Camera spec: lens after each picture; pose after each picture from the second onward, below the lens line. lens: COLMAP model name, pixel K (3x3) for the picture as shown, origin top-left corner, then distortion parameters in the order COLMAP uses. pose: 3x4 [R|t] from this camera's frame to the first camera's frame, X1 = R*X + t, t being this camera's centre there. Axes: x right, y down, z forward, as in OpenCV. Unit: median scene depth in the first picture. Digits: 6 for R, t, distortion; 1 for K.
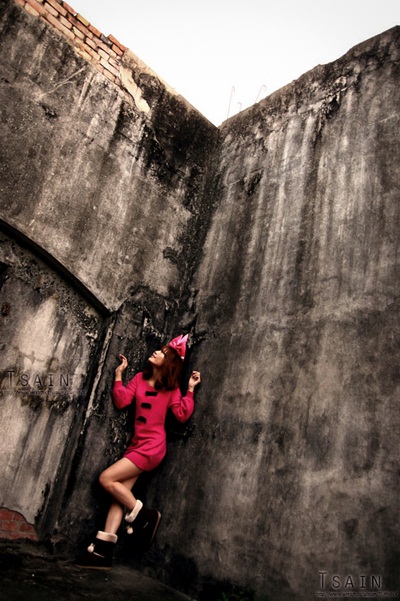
lens RADIAL K [[467.6, 0, 198.3], [0, 467.6, 300.2], [0, 0, 1]] dist [-0.101259, 0.056595]
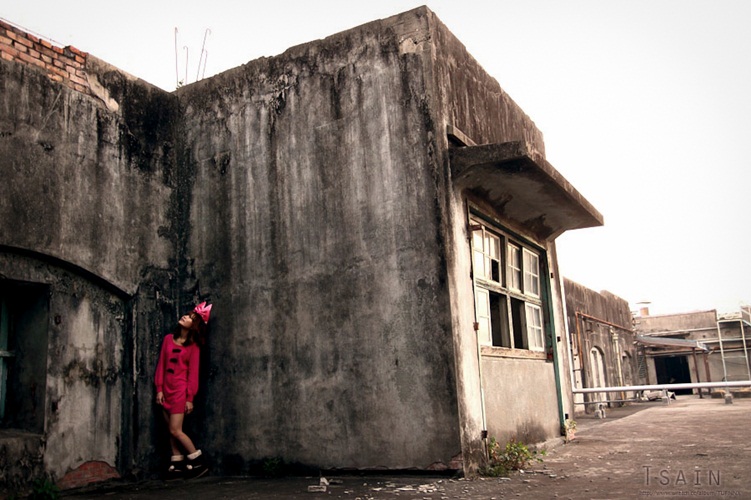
lens RADIAL K [[757.8, 0, 375.6], [0, 757.8, 251.6], [0, 0, 1]] dist [-0.015017, 0.000000]
pose [[0.925408, -0.194631, 0.325175, -0.234701], [0.127423, 0.967888, 0.216692, -0.476099], [-0.356908, -0.159094, 0.920492, -1.150641]]
